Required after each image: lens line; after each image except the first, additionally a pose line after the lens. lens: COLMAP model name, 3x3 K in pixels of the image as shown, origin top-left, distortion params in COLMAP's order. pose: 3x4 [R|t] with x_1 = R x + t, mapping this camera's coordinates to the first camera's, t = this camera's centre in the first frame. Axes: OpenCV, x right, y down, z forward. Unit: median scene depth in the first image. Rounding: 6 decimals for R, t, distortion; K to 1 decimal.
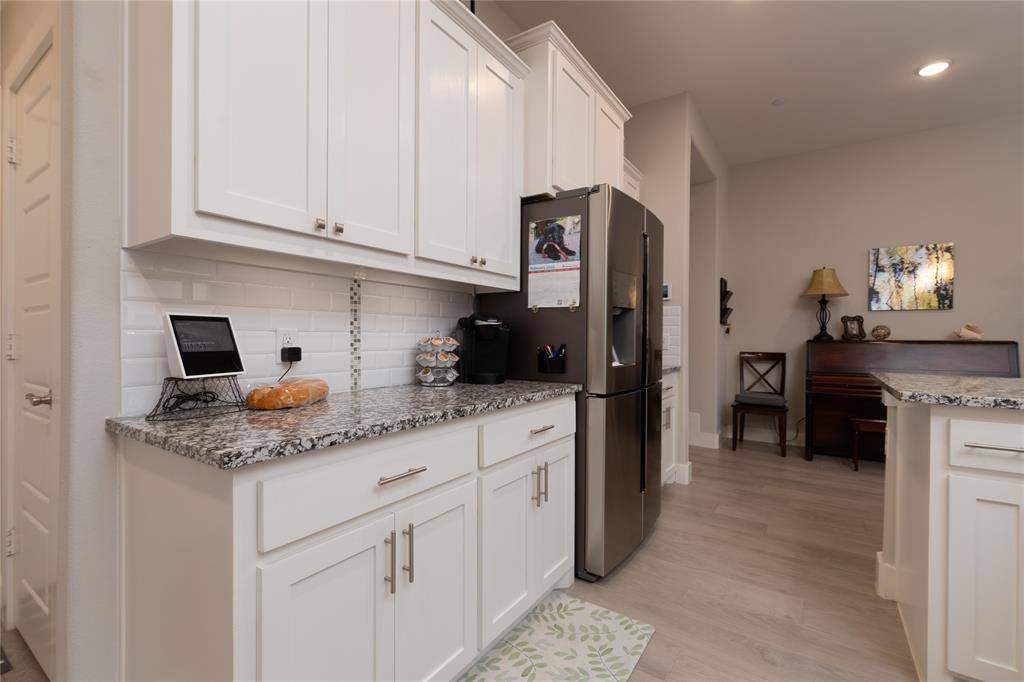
lens RADIAL K [[449.1, 0, 512.0], [0, 449.1, 341.0], [0, 0, 1]] dist [0.001409, 0.000218]
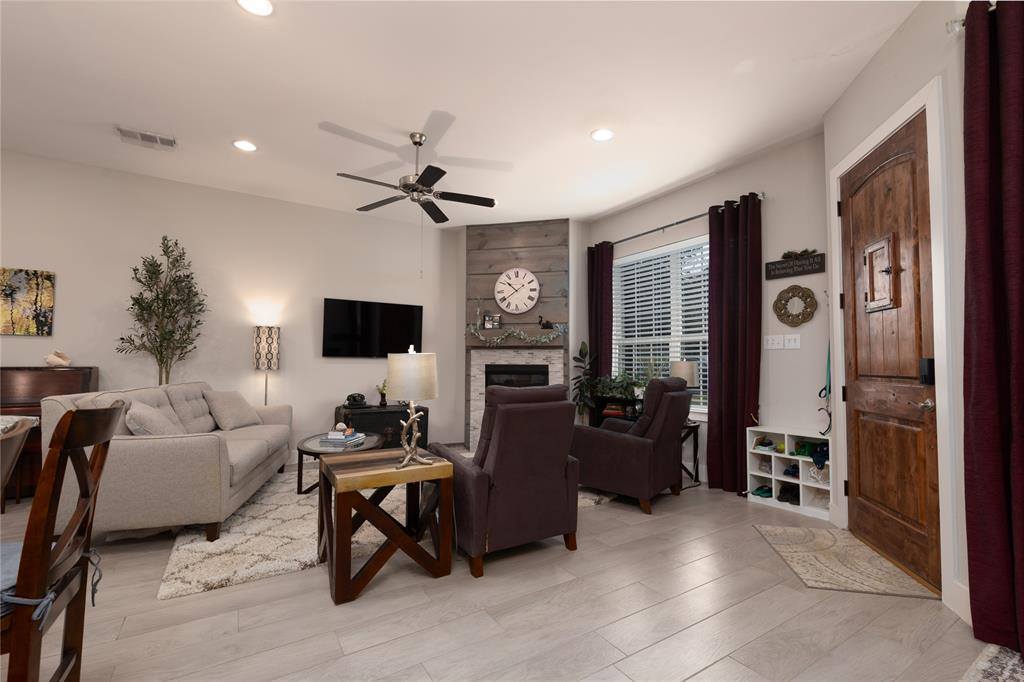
lens RADIAL K [[449.1, 0, 512.0], [0, 449.1, 341.0], [0, 0, 1]] dist [0.001409, 0.000218]
pose [[0.414388, 0.039710, 0.909233, 0.472907], [0.008642, 0.998831, -0.047561, -0.001598], [-0.910059, 0.027566, 0.413561, -0.374059]]
